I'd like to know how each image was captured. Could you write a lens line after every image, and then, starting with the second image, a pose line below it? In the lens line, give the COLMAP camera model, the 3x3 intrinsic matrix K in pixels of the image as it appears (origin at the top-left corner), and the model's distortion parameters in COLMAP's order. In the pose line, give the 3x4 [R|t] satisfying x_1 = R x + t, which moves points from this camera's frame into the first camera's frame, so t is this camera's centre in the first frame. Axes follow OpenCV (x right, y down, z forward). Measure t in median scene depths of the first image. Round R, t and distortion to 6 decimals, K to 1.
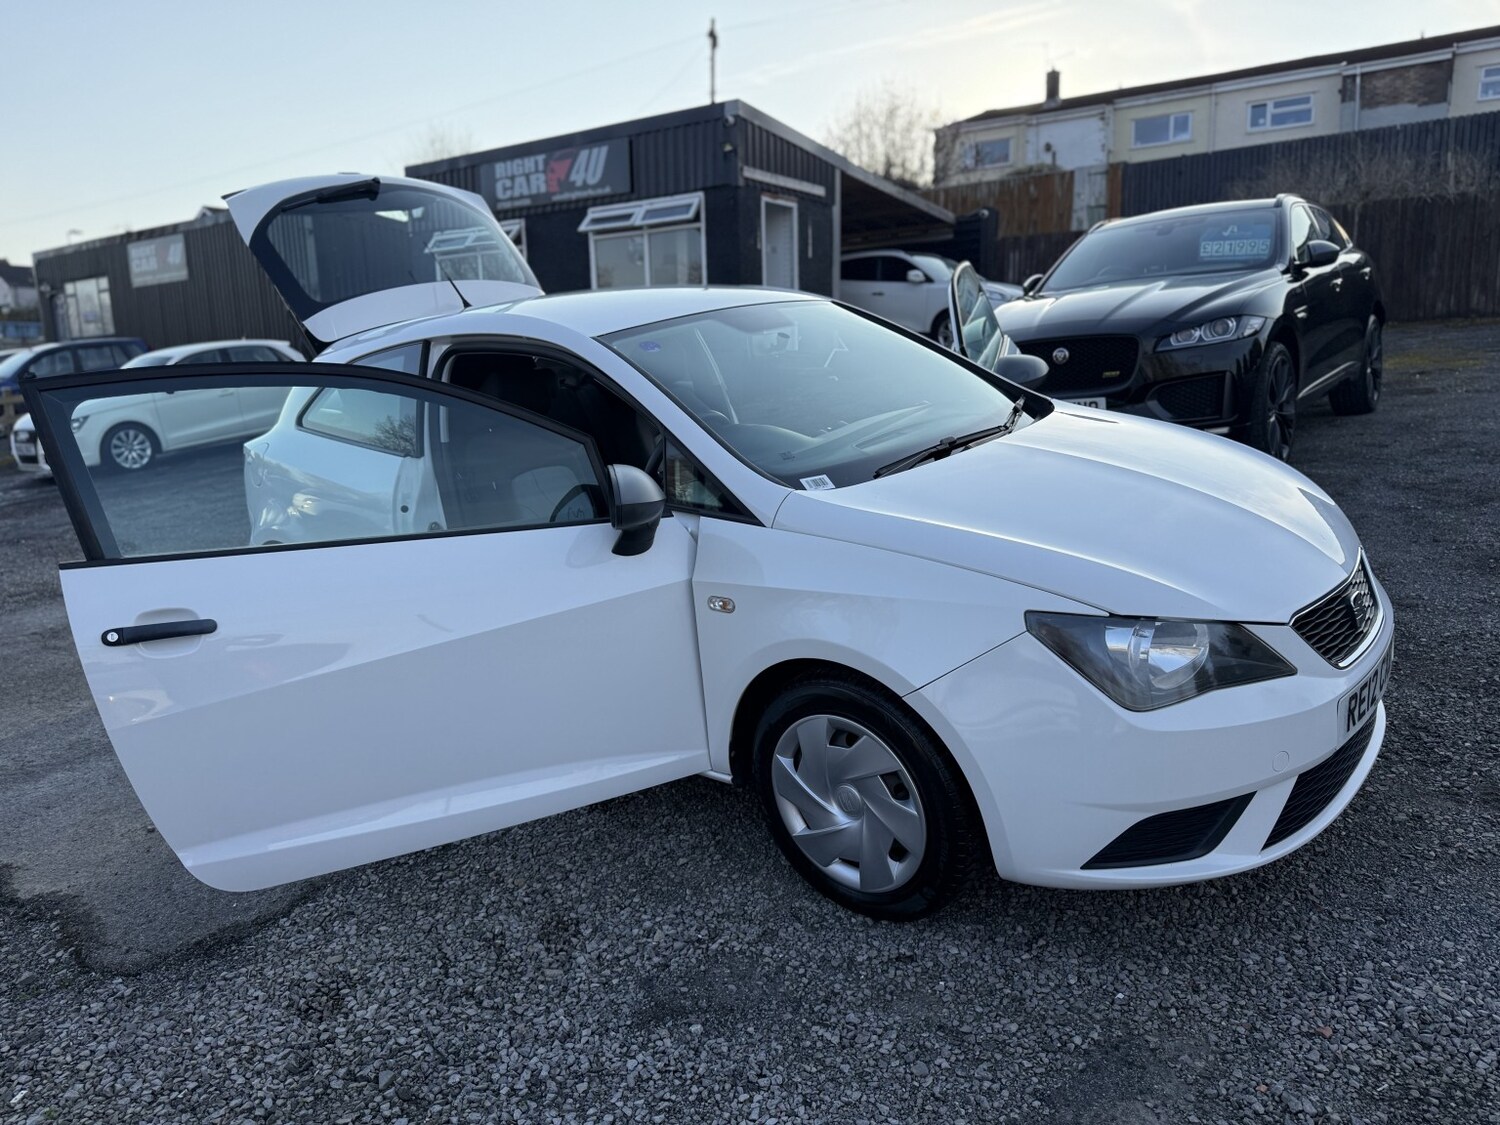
lens RADIAL K [[1117.2, 0, 740.1], [0, 1117.2, 565.9], [0, 0, 1]] dist [0.016911, -0.022752]
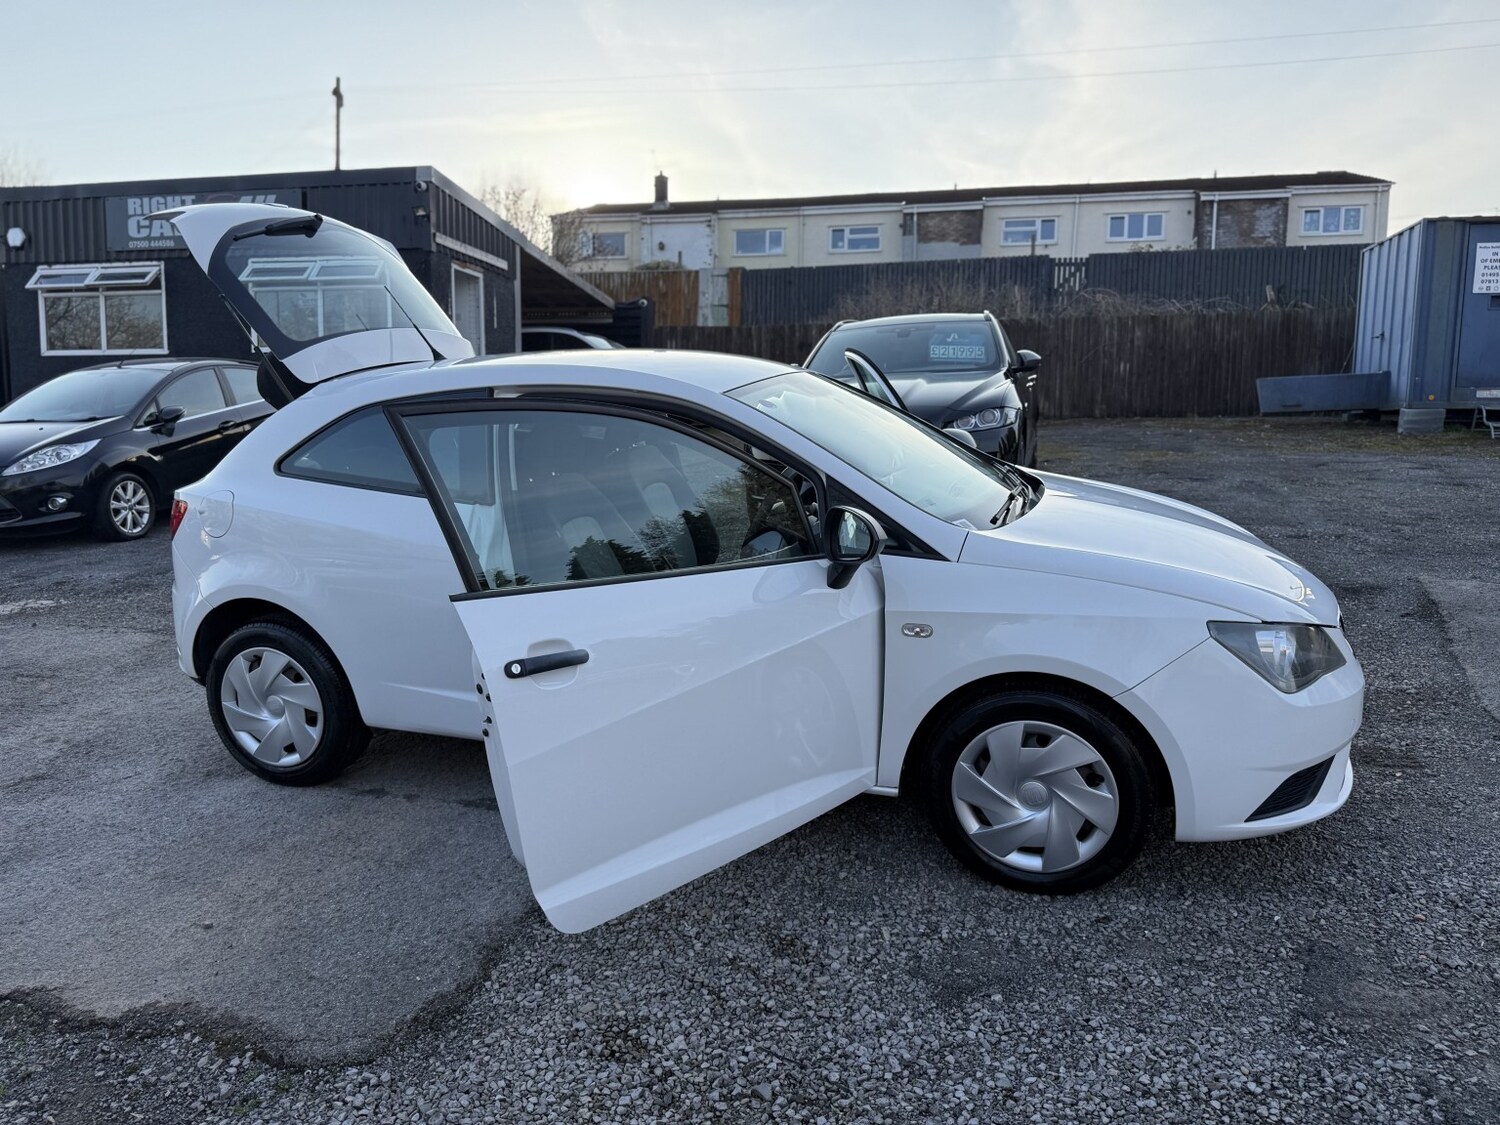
lens RADIAL K [[1113.6, 0, 766.2], [0, 1113.6, 560.7], [0, 0, 1]] dist [0.012064, -0.024002]
pose [[0.917881, -0.004028, 0.396835, -0.468314], [0.032902, 0.997278, -0.065980, 0.024671], [-0.395490, 0.073618, 0.915515, 0.014813]]
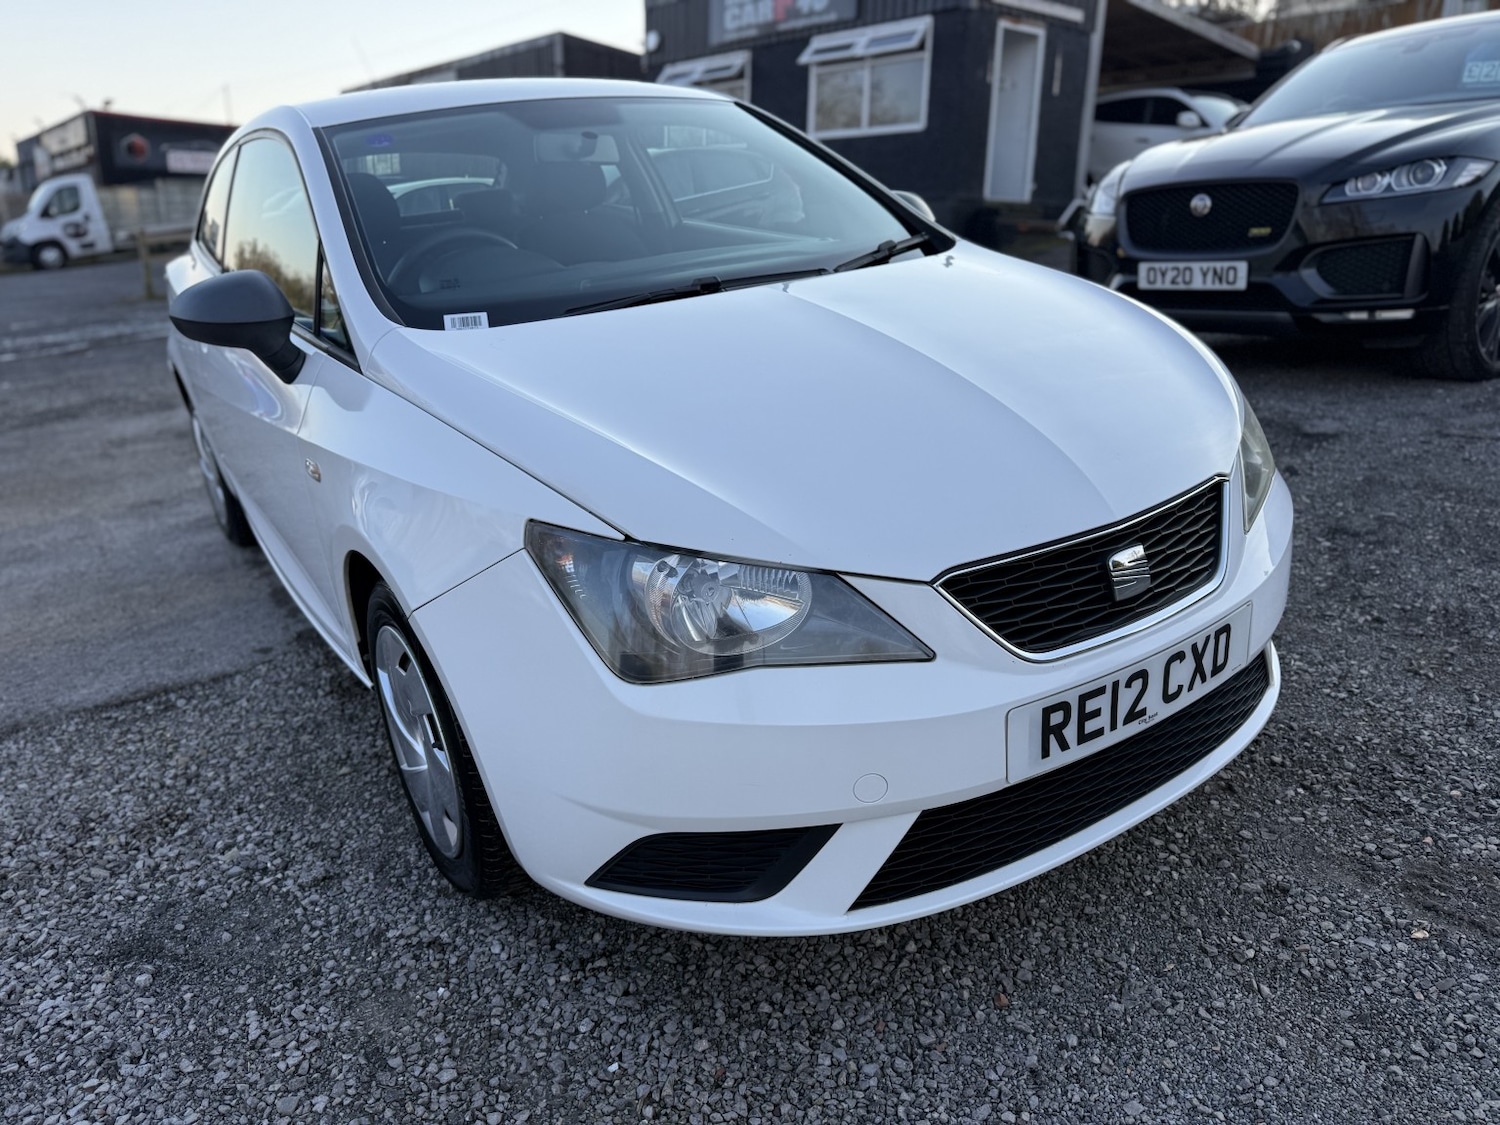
lens RADIAL K [[1117.9, 0, 722.0], [0, 1117.9, 565.3], [0, 0, 1]] dist [0.002406, -0.008133]
pose [[0.957646, 0.120164, -0.261678, 0.363068], [-0.088355, 0.987551, 0.130142, -0.020206], [0.274058, -0.101509, 0.956341, 0.242466]]
